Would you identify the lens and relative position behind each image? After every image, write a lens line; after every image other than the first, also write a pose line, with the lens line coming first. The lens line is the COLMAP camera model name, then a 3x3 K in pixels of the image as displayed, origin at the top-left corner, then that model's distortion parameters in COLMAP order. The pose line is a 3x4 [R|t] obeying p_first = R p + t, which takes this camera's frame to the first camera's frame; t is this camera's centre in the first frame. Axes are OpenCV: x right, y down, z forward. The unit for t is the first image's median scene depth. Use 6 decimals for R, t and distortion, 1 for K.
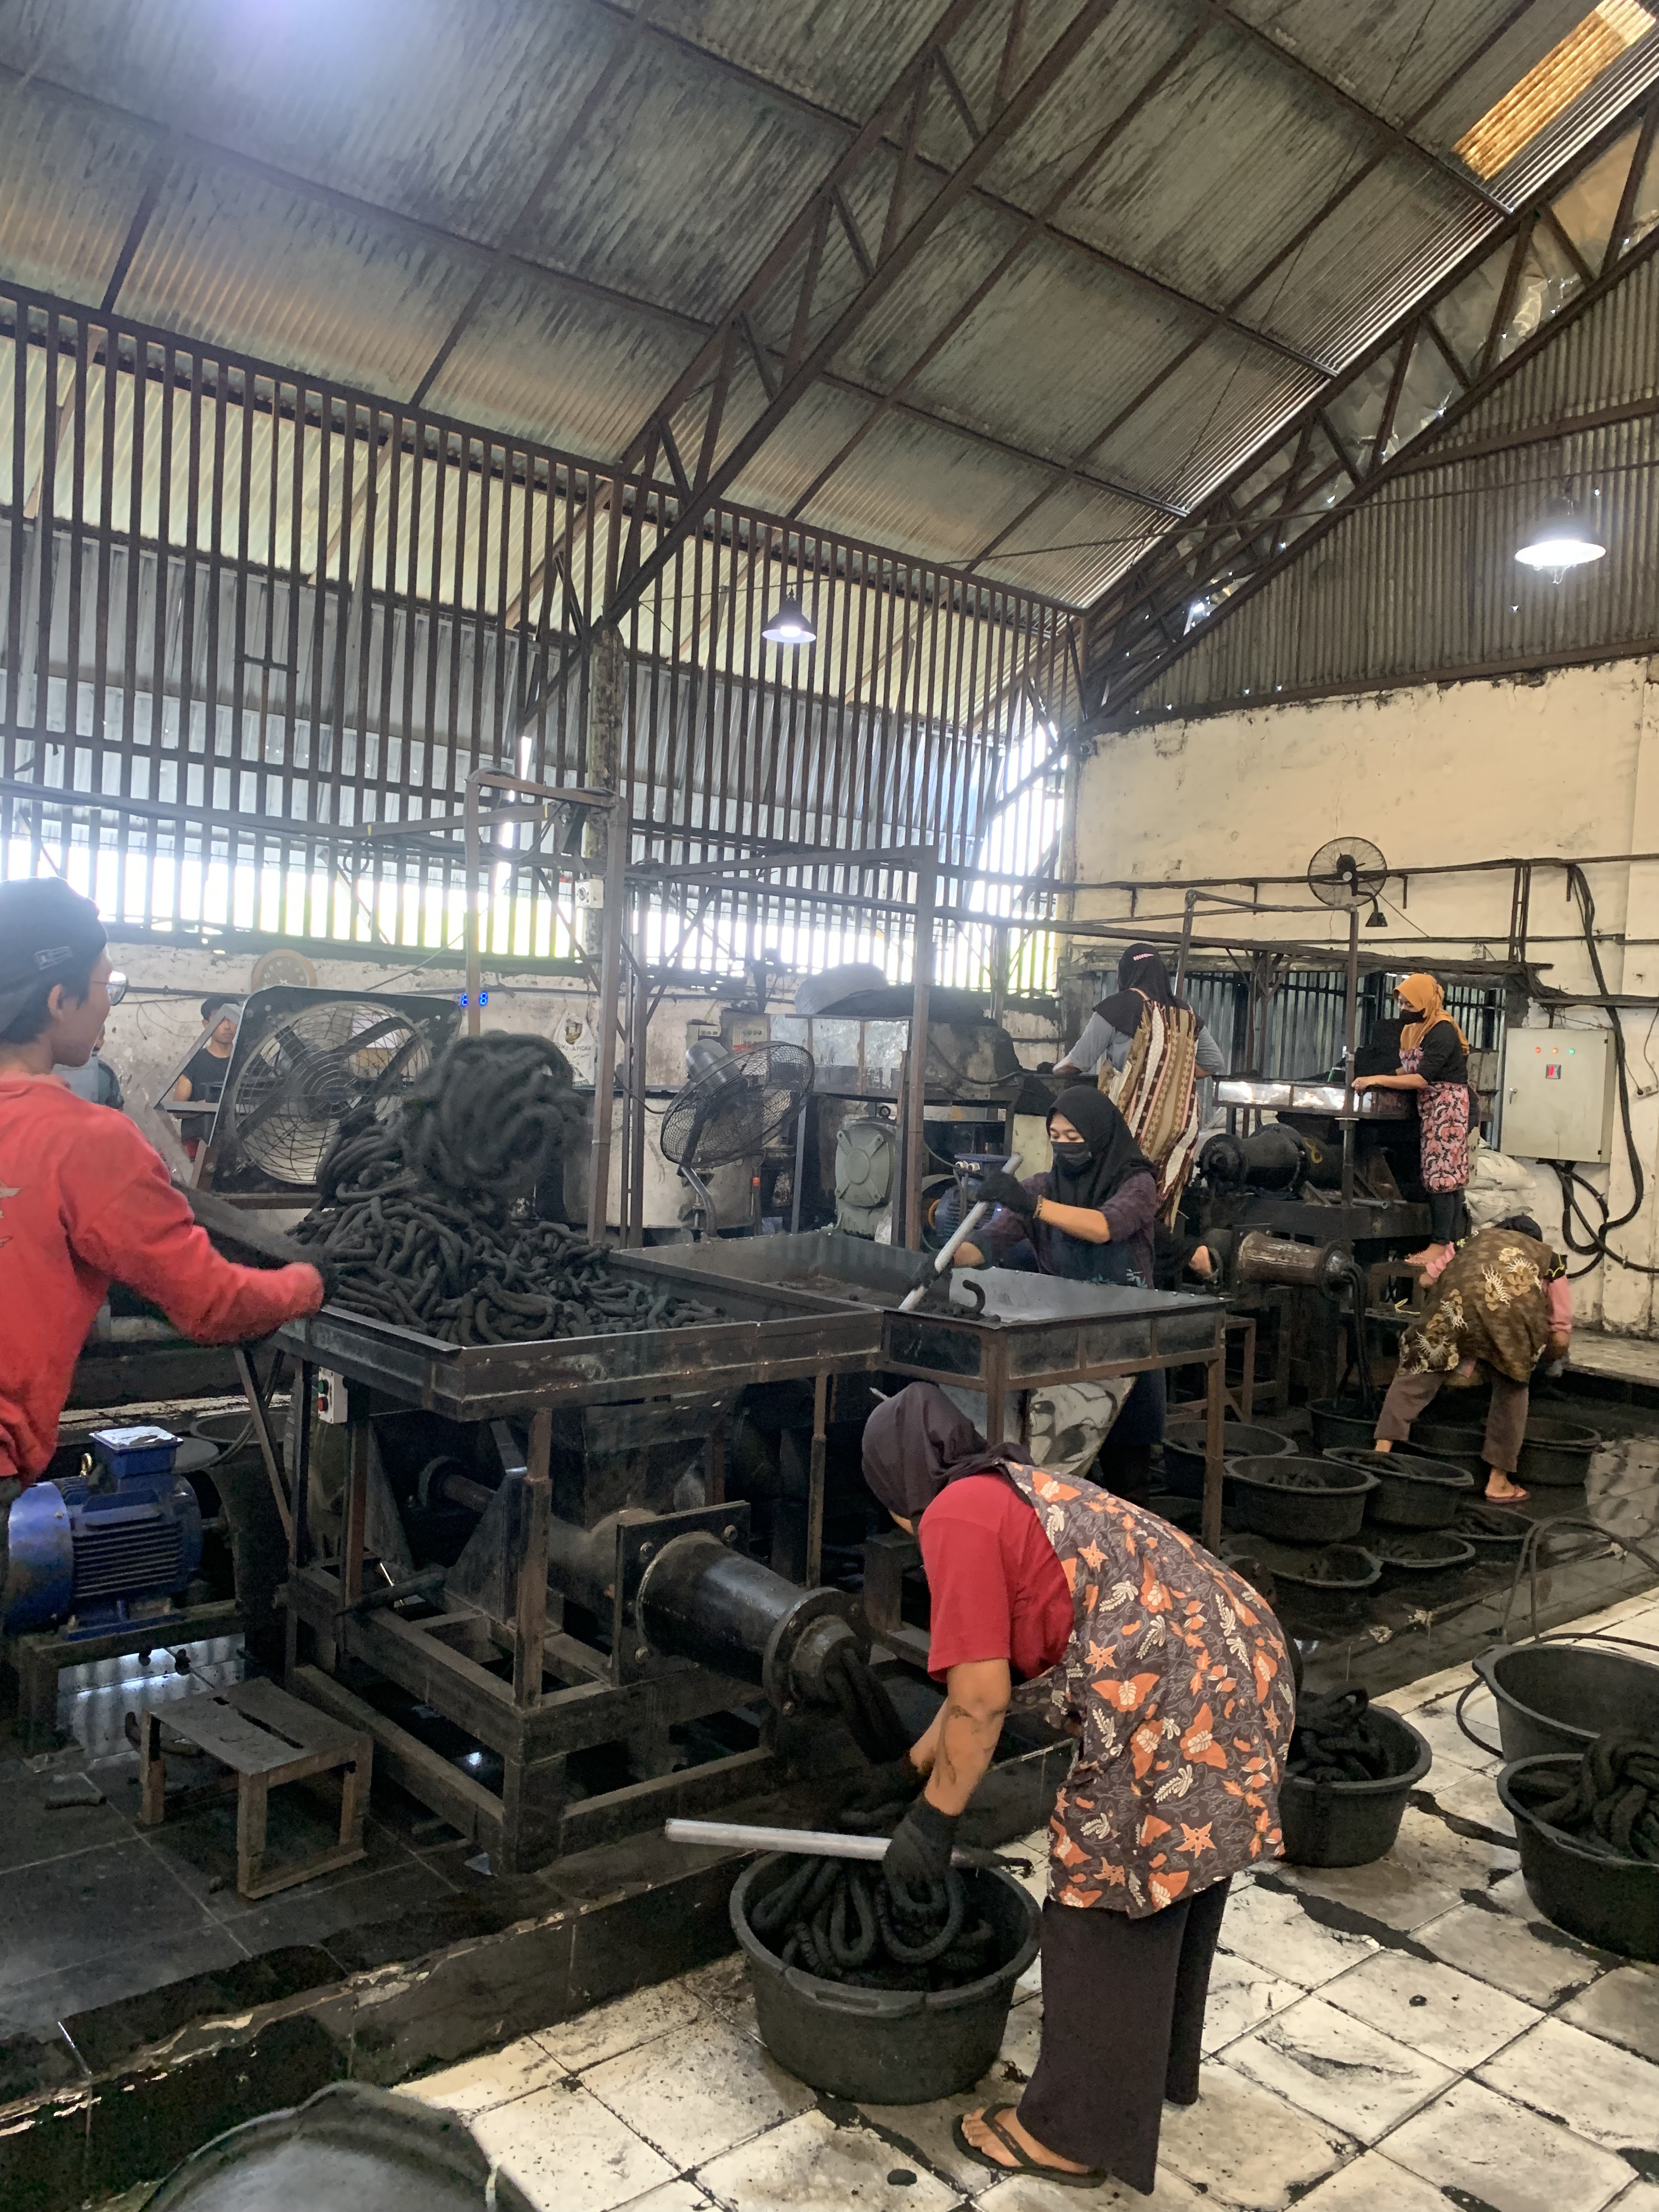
lens RADIAL K [[1667.1, 0, 719.4], [0, 1667.1, 1114.5], [0, 0, 1]] dist [-0.030506, 0.002190]
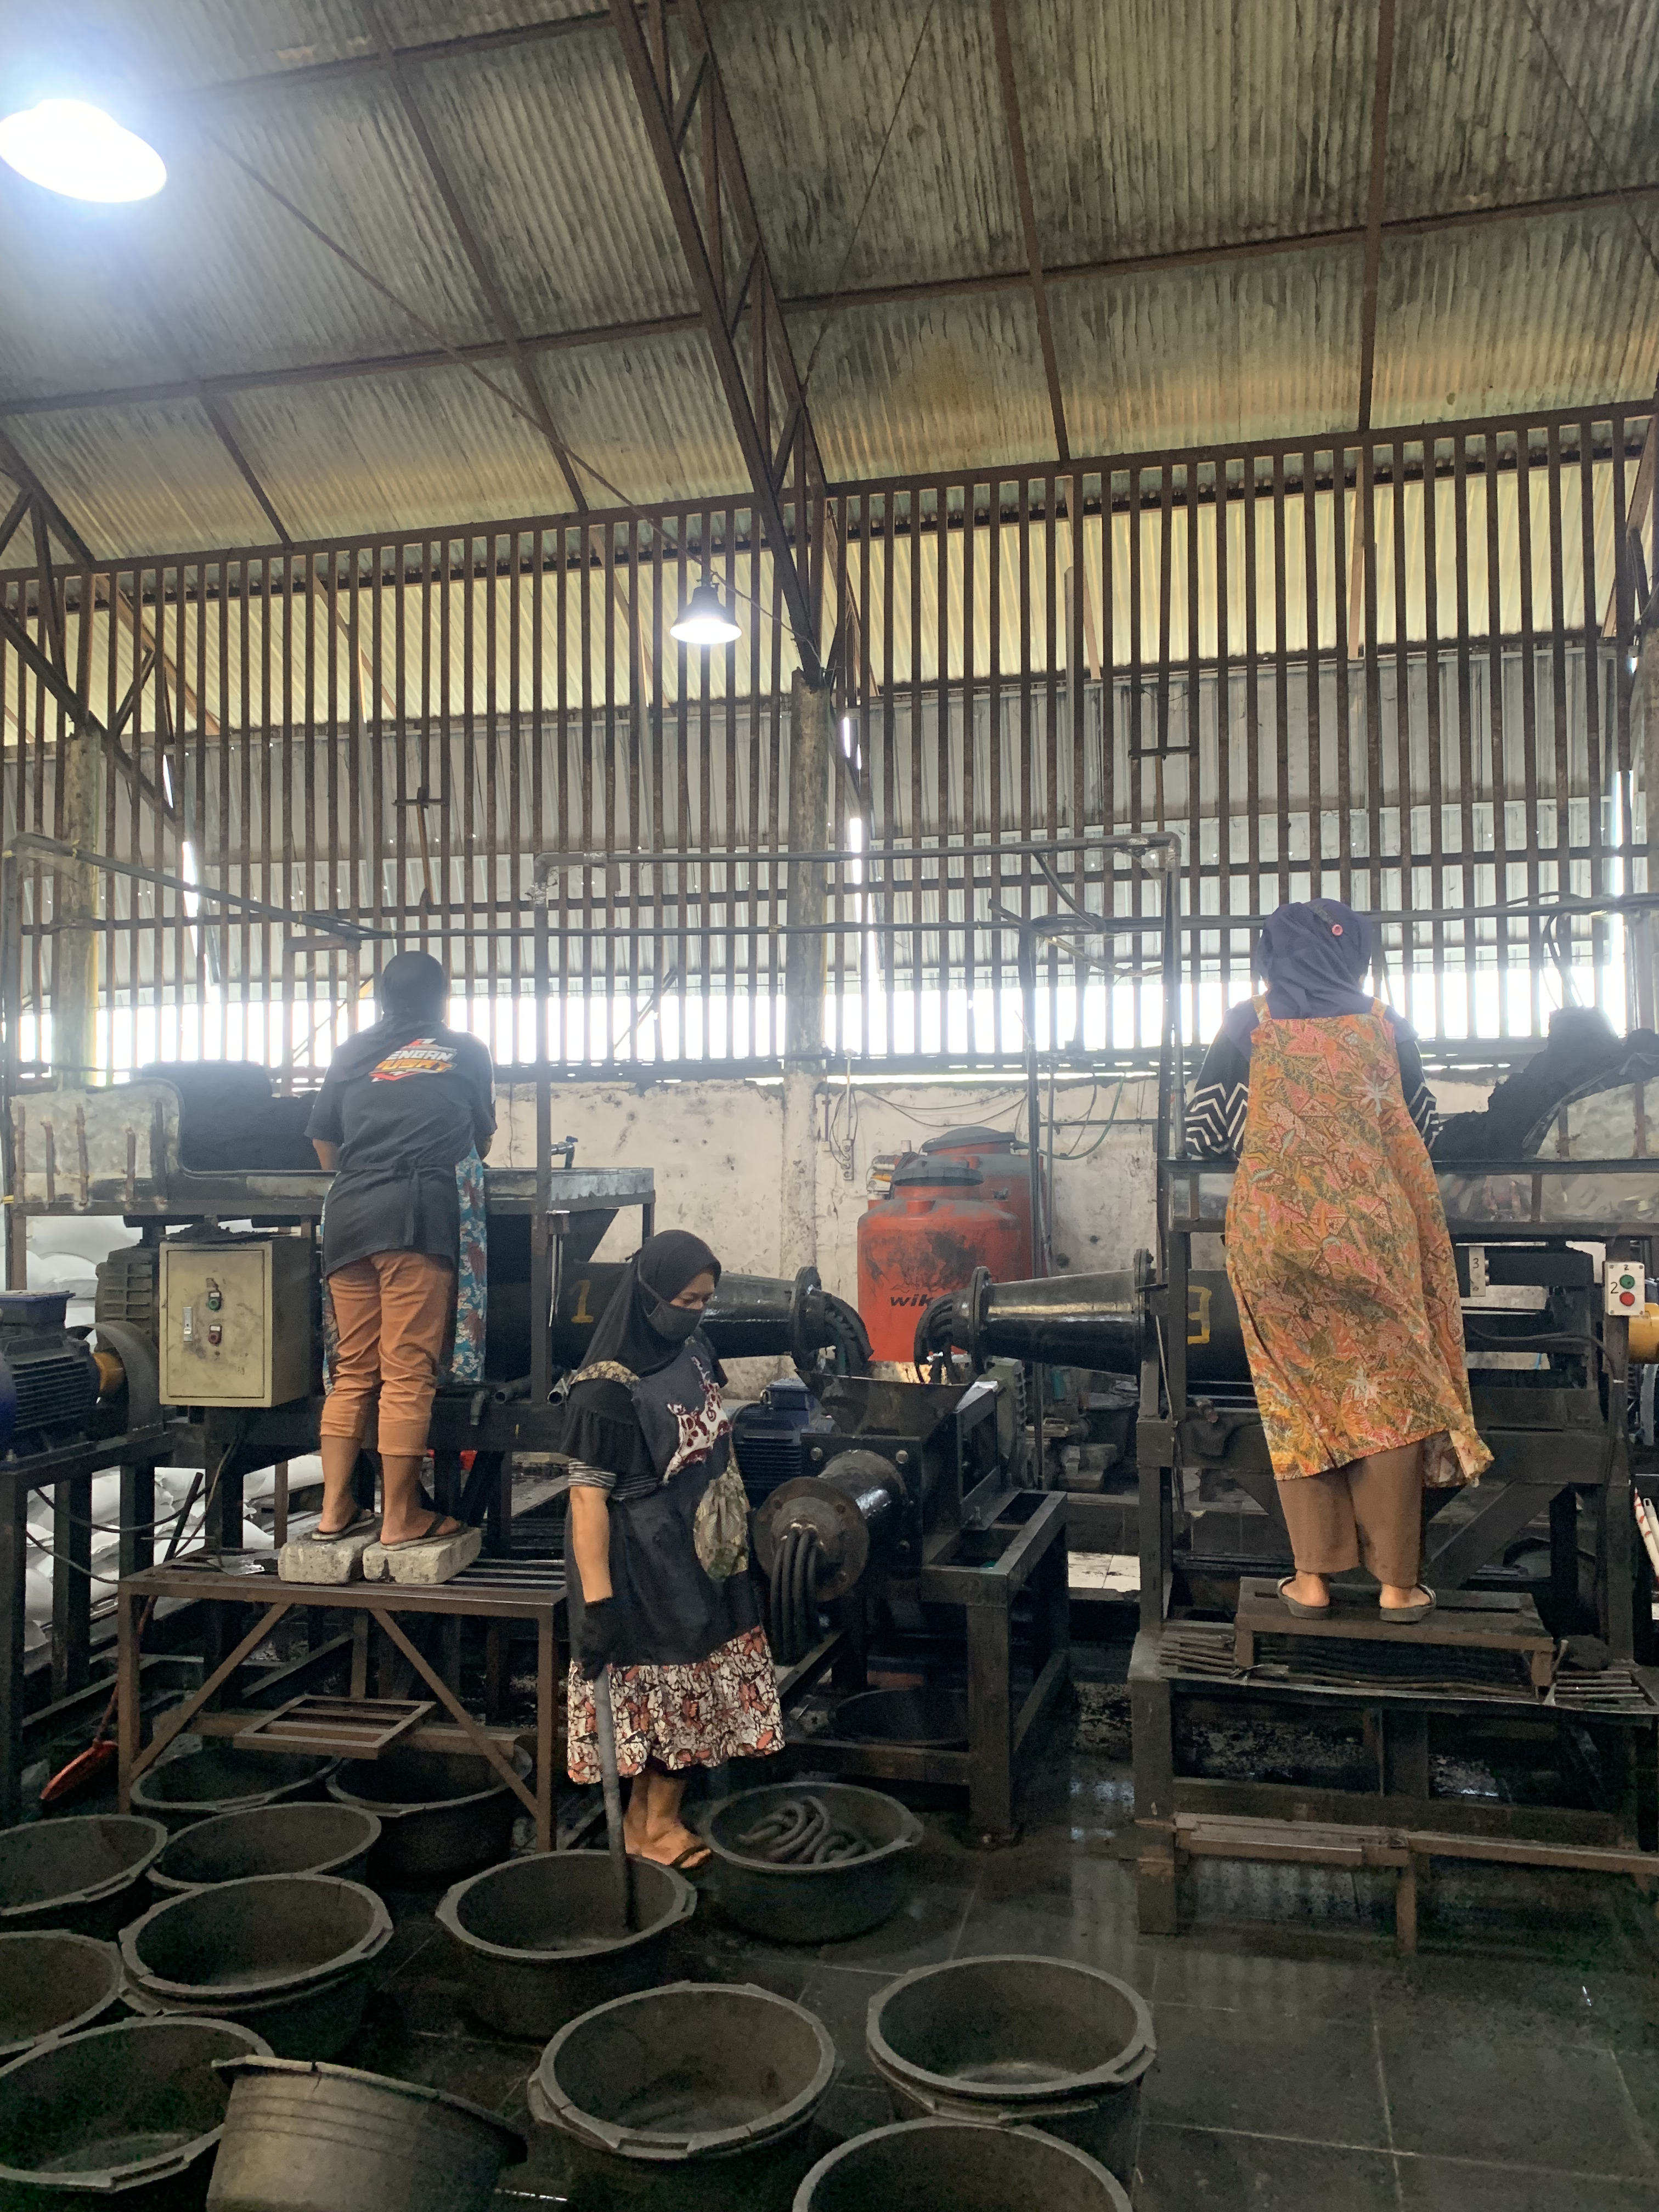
lens RADIAL K [[1667.1, 0, 719.4], [0, 1667.1, 1114.5], [0, 0, 1]] dist [-0.030506, 0.002190]
pose [[0.602249, -0.077282, -0.794559, 0.315845], [0.011264, 0.996027, -0.088340, 0.007511], [0.798229, 0.044252, 0.600727, 0.247050]]
